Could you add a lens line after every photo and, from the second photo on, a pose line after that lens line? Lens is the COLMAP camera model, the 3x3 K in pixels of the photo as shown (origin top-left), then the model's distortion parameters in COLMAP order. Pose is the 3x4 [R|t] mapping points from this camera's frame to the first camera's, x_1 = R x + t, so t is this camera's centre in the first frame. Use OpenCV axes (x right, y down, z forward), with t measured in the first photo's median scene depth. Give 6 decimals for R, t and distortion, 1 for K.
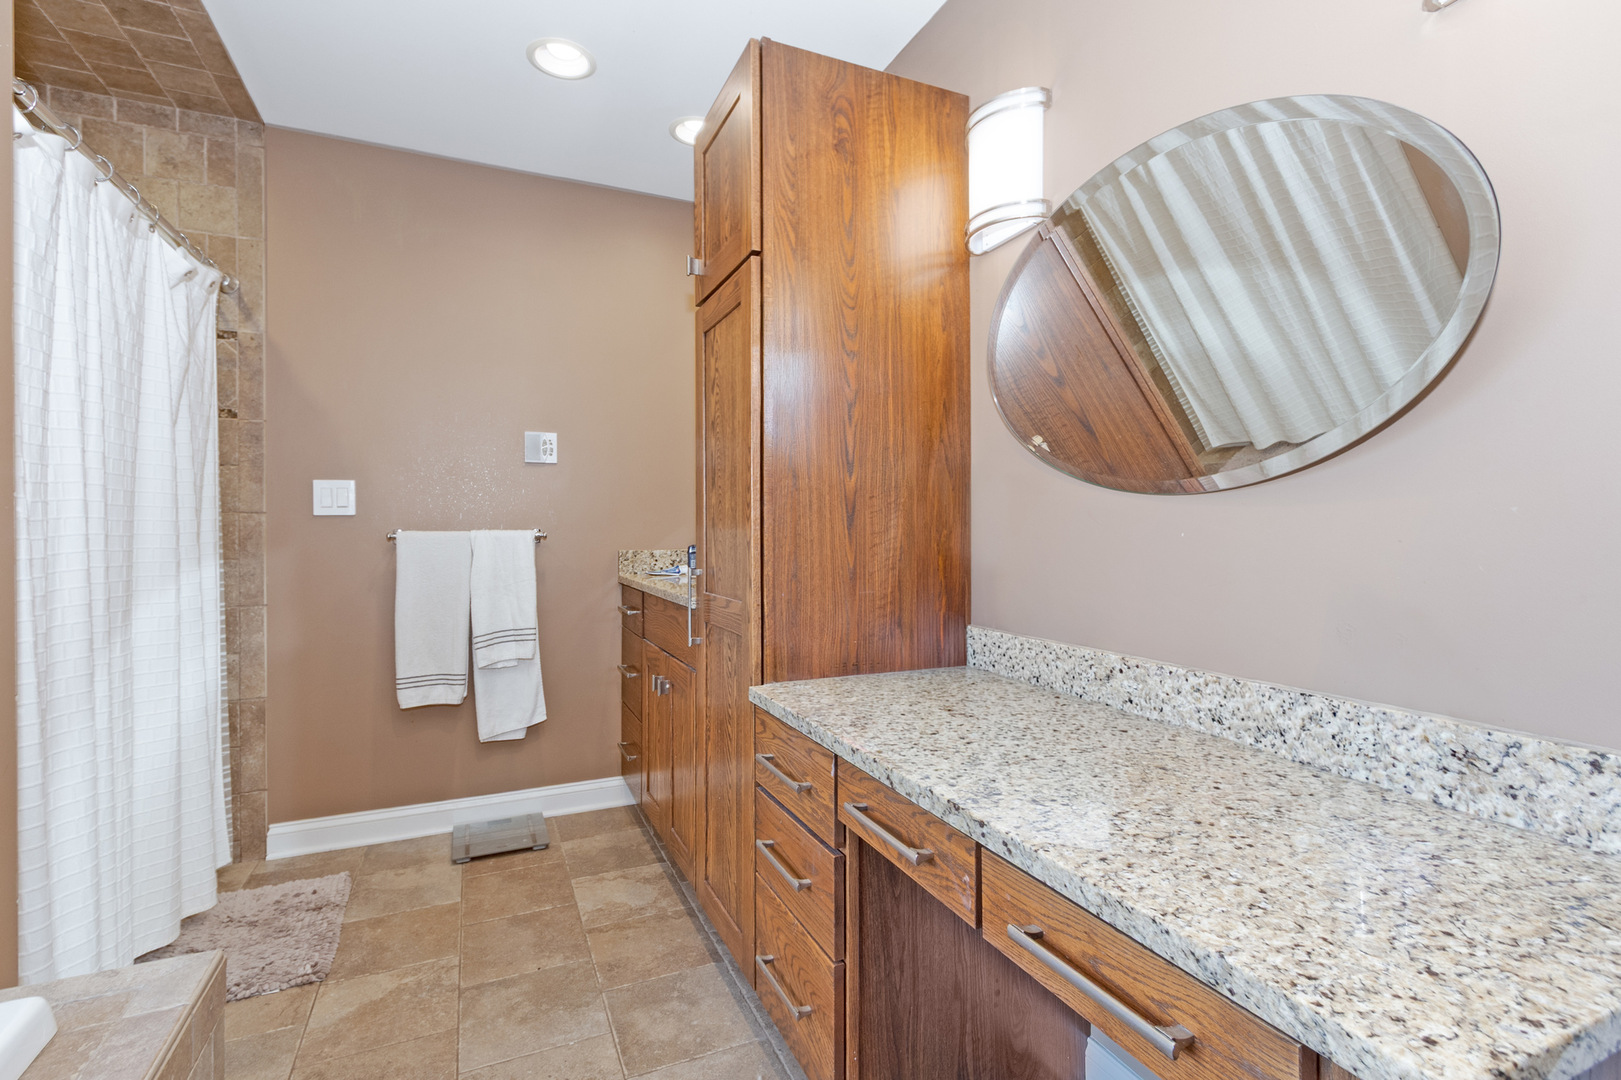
lens RADIAL K [[736.6, 0, 799.1], [0, 736.6, 525.7], [0, 0, 1]] dist [0.003124, -0.000733]
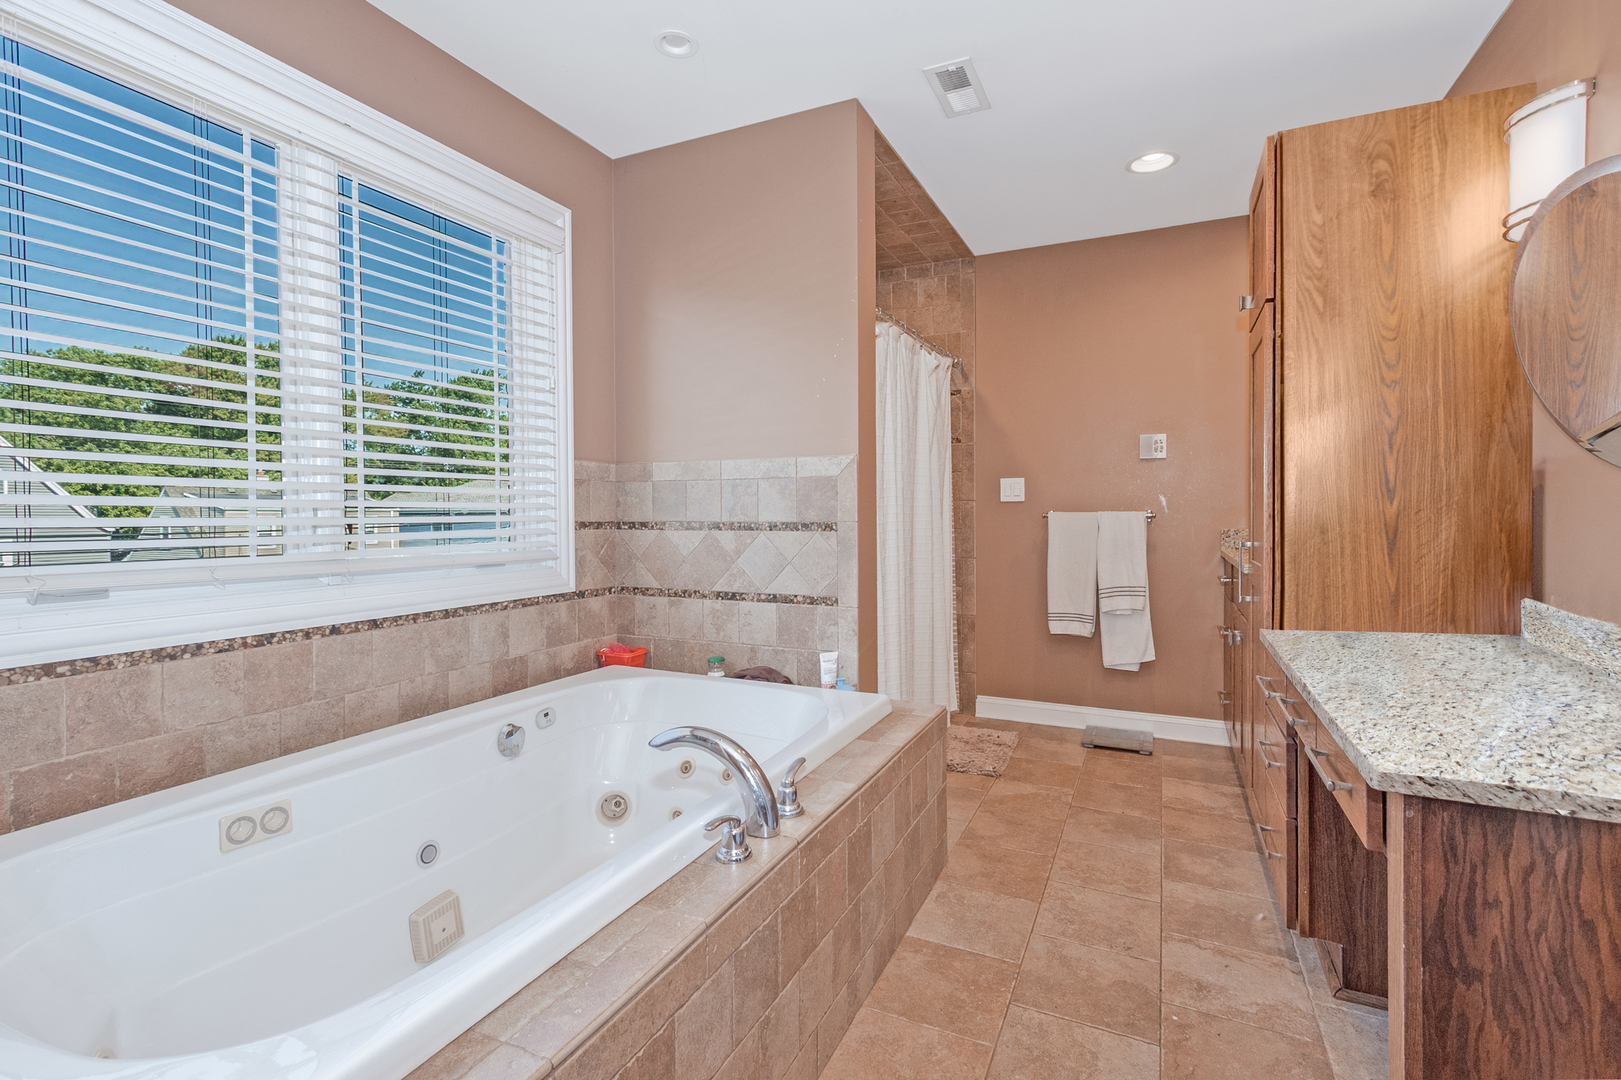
lens RADIAL K [[736.6, 0, 816.5], [0, 736.6, 509.4], [0, 0, 1]] dist [0.003124, -0.000733]
pose [[0.650751, 0.000945, -0.759291, 0.276864], [0.000820, 0.999998, 0.001948, -0.001145], [0.759291, -0.001891, 0.650749, -0.313464]]
